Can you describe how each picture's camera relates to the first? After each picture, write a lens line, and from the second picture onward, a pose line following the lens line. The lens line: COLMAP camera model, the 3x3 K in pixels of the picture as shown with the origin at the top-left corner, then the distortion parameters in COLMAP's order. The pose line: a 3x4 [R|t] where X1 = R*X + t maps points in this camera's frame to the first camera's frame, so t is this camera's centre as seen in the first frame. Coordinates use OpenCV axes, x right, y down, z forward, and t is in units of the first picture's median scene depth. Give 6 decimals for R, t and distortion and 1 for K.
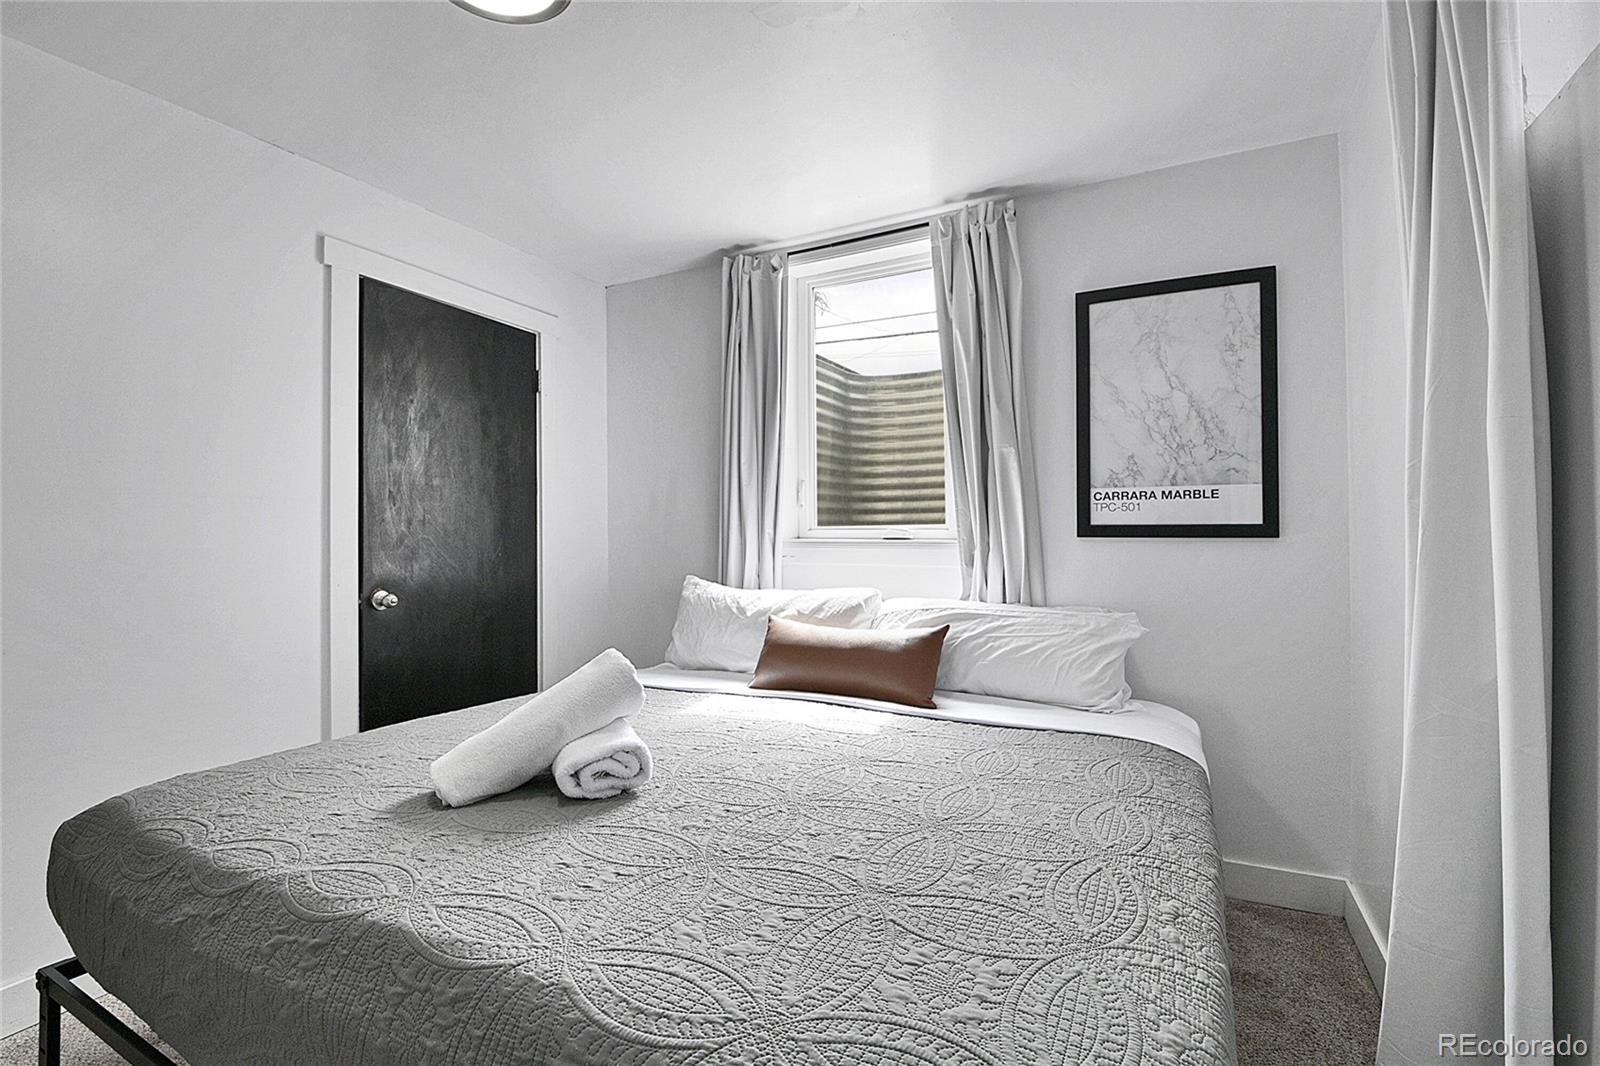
lens RADIAL K [[719.2, 0, 806.4], [0, 719.2, 520.6], [0, 0, 1]] dist [0.013382, -0.022562]
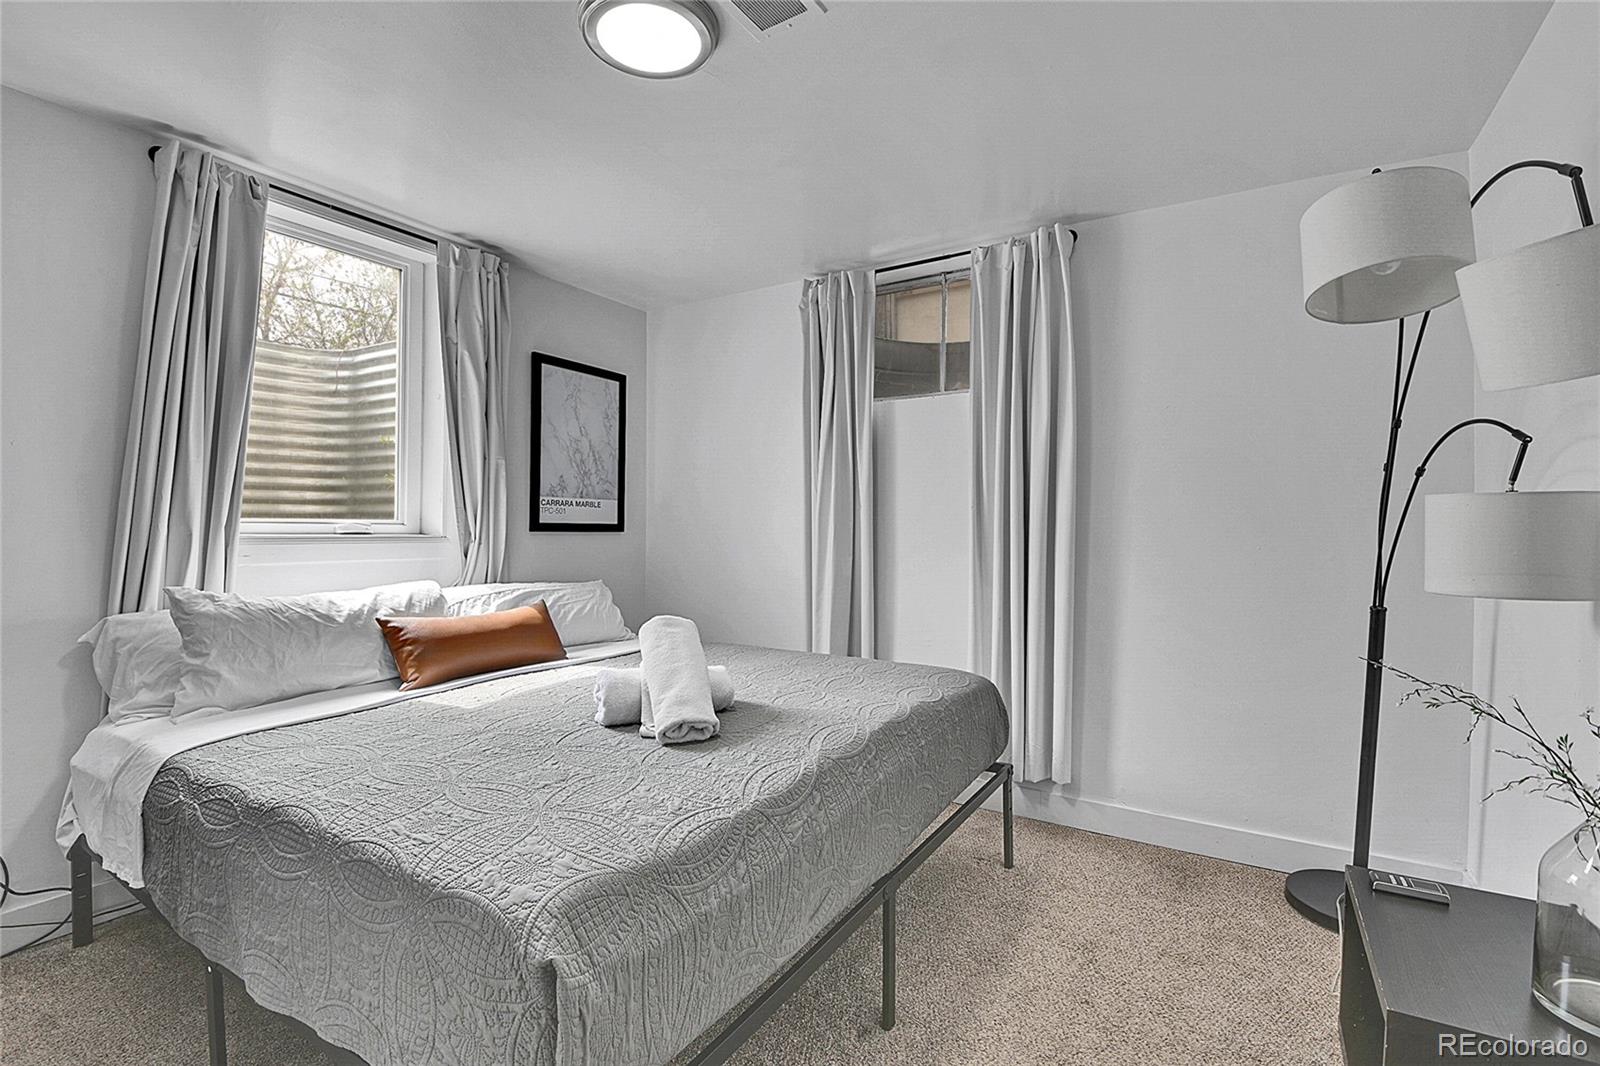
lens RADIAL K [[719.2, 0, 806.4], [0, 719.2, 520.6], [0, 0, 1]] dist [0.013382, -0.022562]
pose [[0.071934, 0.016106, 0.997279, -0.963053], [-0.022913, 0.999632, -0.014492, 0.010033], [-0.997146, -0.021808, 0.072277, 0.399189]]
